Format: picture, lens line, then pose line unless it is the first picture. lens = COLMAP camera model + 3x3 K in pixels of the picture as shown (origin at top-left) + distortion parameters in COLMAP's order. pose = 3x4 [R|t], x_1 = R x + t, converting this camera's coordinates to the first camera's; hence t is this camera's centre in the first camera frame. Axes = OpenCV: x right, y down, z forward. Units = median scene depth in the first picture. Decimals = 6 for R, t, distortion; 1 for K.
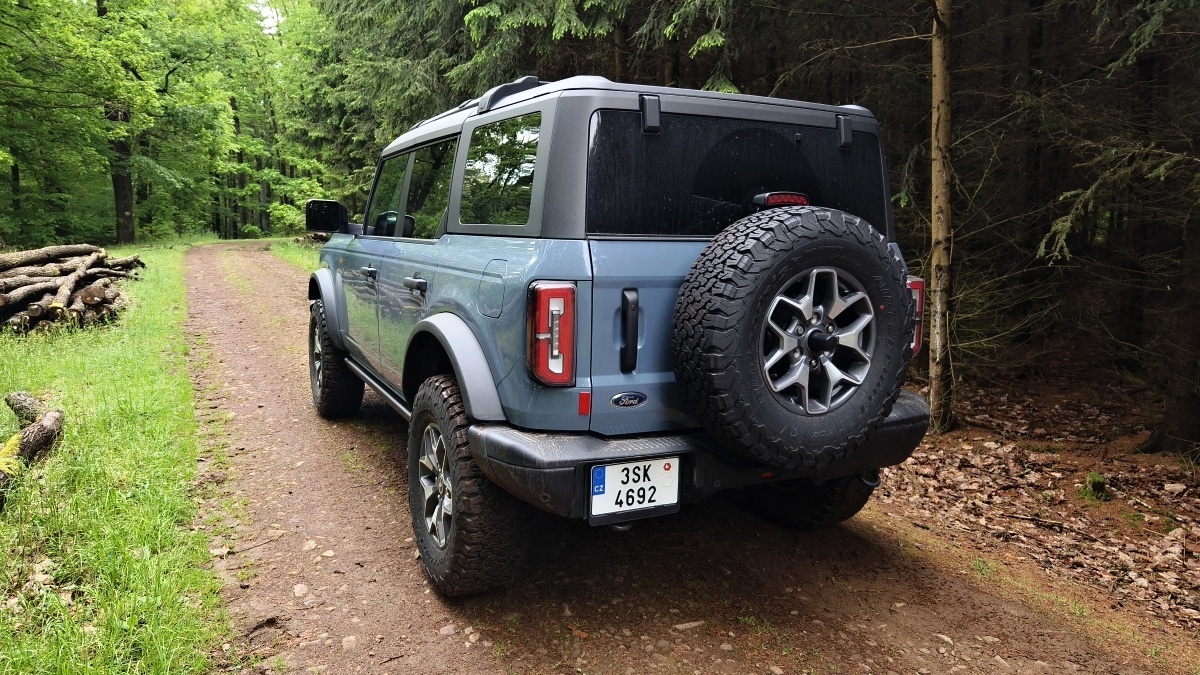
lens RADIAL K [[824.1, 0, 615.8], [0, 824.1, 341.2], [0, 0, 1]] dist [0.154548, 0.000029]
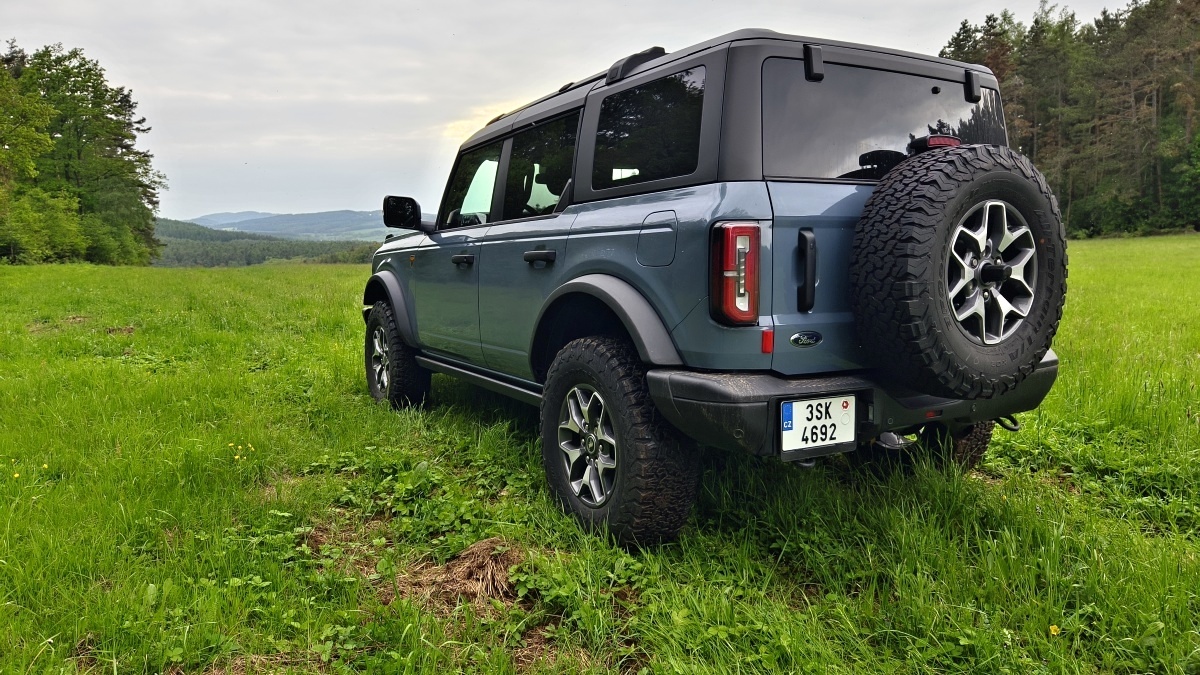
lens RADIAL K [[843.3, 0, 600.0], [0, 843.3, 337.5], [0, 0, 1]] dist [-0.000382, 0.000242]
pose [[0.998865, -0.033312, 0.034038, -0.275813], [0.034999, 0.998125, -0.050224, 0.113767], [-0.032301, 0.051358, 0.998158, -0.023107]]
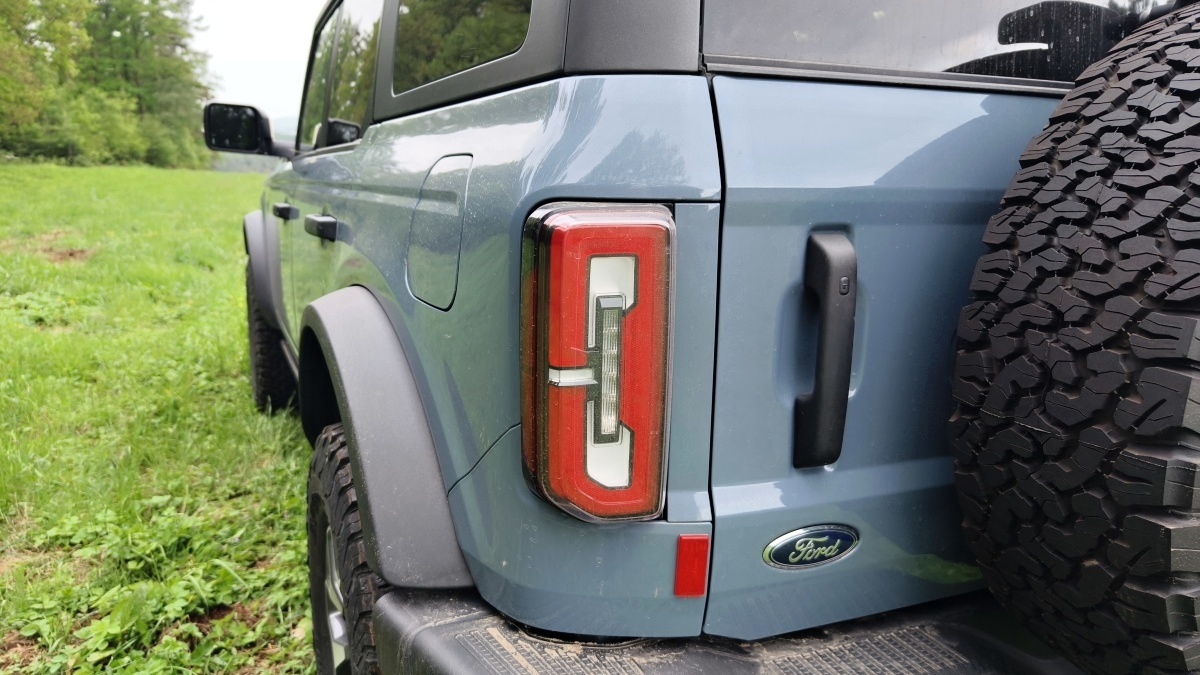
lens RADIAL K [[843.3, 0, 600.0], [0, 843.3, 337.5], [0, 0, 1]] dist [-0.000382, 0.000242]
pose [[0.998836, 0.003156, -0.048138, -0.058637], [-0.000716, 0.998718, 0.050607, -0.036037], [0.048236, -0.050513, 0.997558, 0.651696]]
